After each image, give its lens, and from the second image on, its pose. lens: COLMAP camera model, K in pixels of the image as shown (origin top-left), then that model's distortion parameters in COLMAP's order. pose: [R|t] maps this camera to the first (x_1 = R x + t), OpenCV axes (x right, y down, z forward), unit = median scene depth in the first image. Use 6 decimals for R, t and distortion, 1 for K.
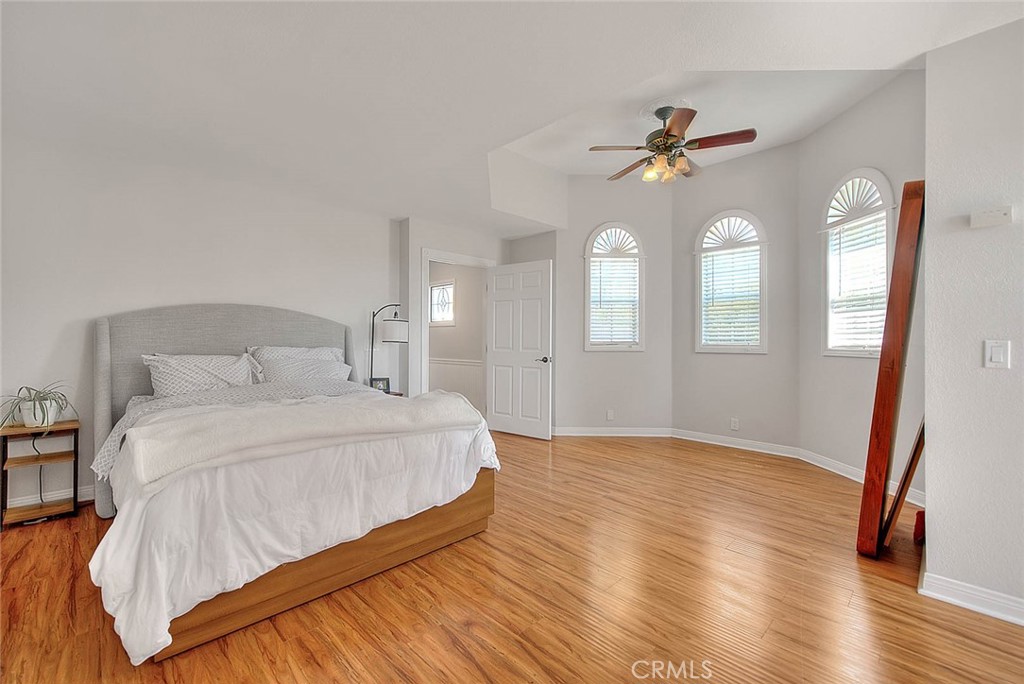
lens RADIAL K [[419.4, 0, 512.9], [0, 419.4, 338.8], [0, 0, 1]] dist [-0.000652, -0.000005]
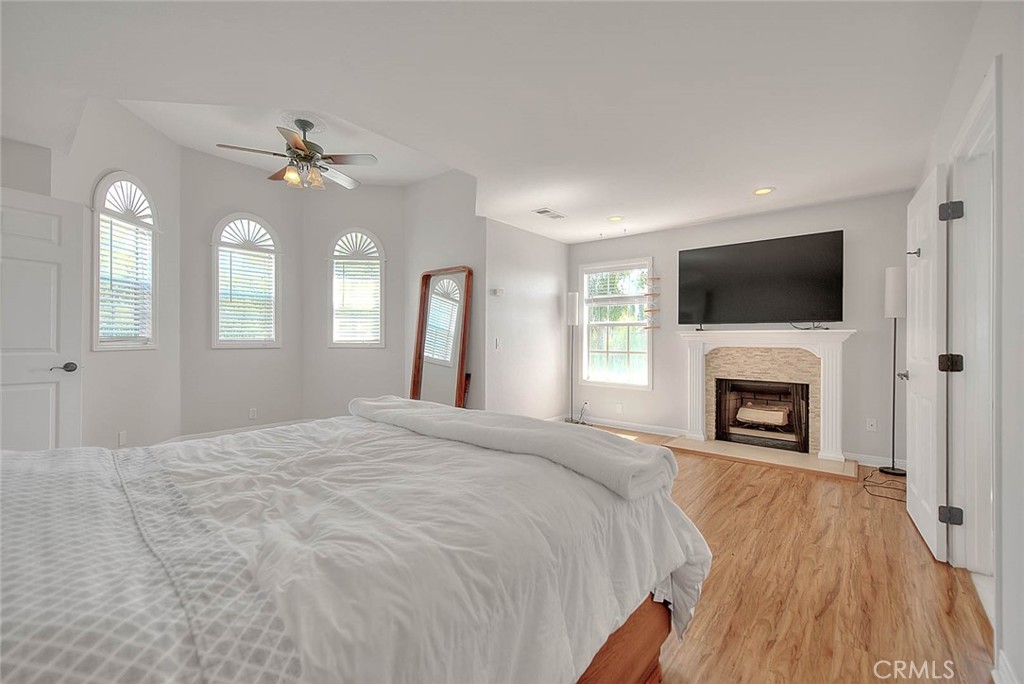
lens RADIAL K [[419.4, 0, 512.9], [0, 419.4, 338.8], [0, 0, 1]] dist [-0.000652, -0.000005]
pose [[-0.099738, -0.005700, 0.994997, -0.613542], [-0.017044, 0.999847, 0.004019, -0.005315], [-0.994868, -0.016558, -0.099820, 0.441932]]
